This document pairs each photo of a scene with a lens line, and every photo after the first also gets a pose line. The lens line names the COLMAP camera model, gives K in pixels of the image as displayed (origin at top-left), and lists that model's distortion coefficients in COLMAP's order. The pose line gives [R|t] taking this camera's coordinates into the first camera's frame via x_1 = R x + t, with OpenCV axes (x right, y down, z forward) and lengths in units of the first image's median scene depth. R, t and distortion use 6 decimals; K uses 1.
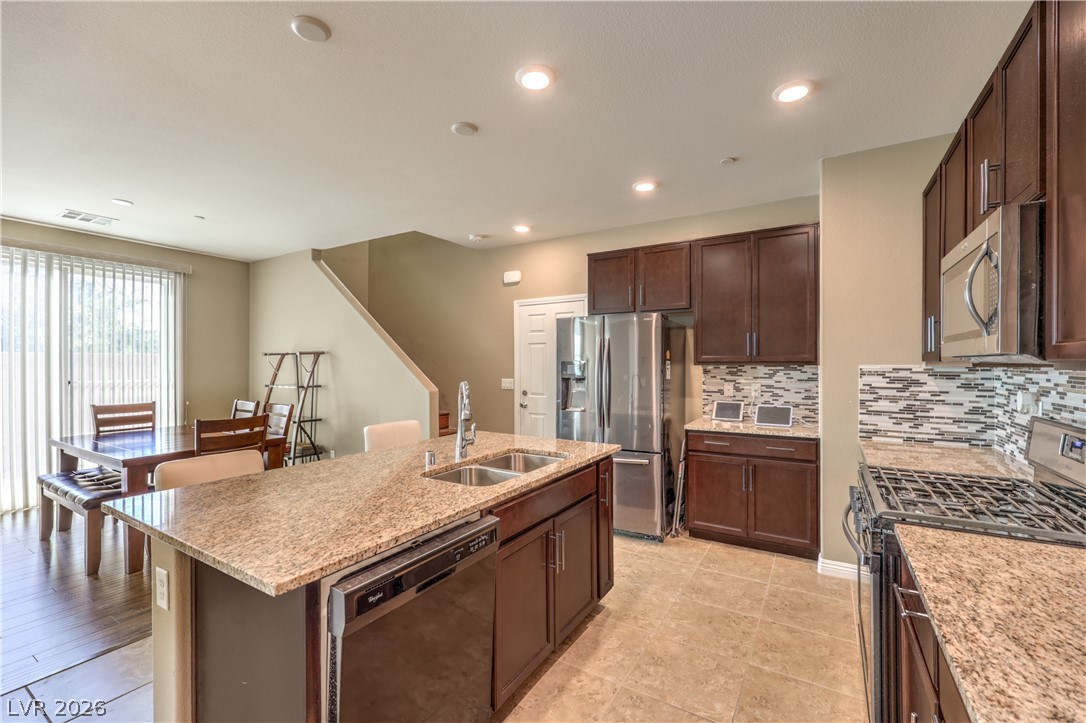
lens RADIAL K [[448.8, 0, 552.6], [0, 448.8, 365.6], [0, 0, 1]] dist [-0.005926, 0.002469]
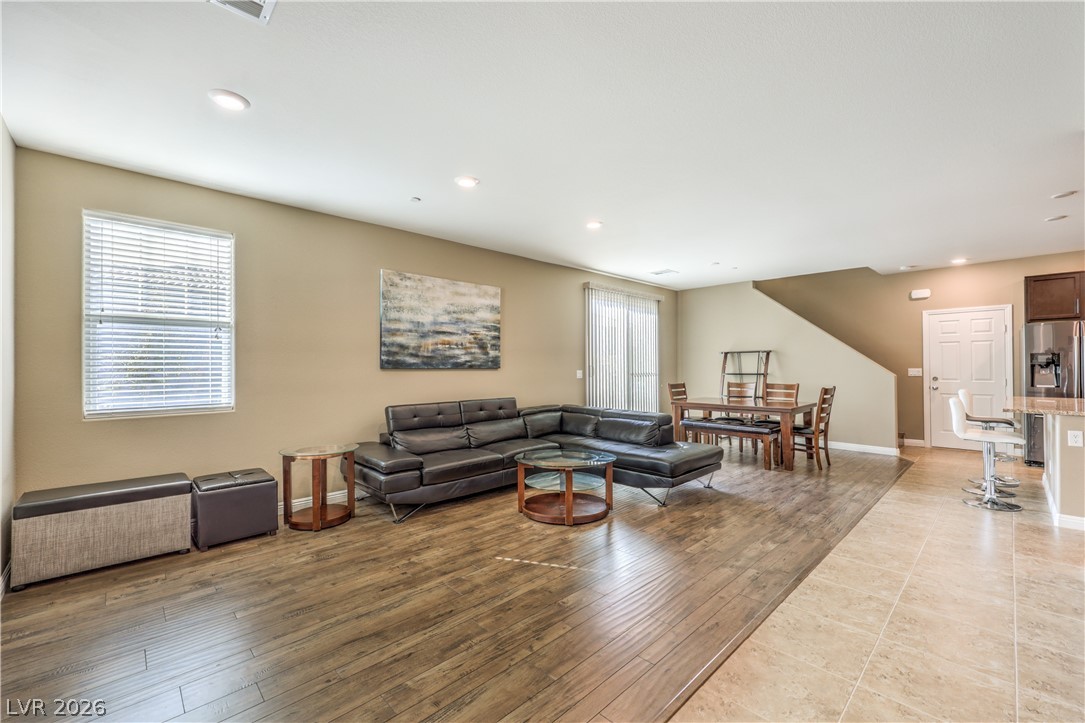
lens RADIAL K [[448.4, 0, 549.9], [0, 448.4, 364.9], [0, 0, 1]] dist [-0.005926, 0.002469]
pose [[0.965641, -0.005865, -0.259813, -1.107816], [0.004811, 0.999977, -0.004694, 0.026483], [0.259835, 0.003282, 0.965647, -0.807179]]
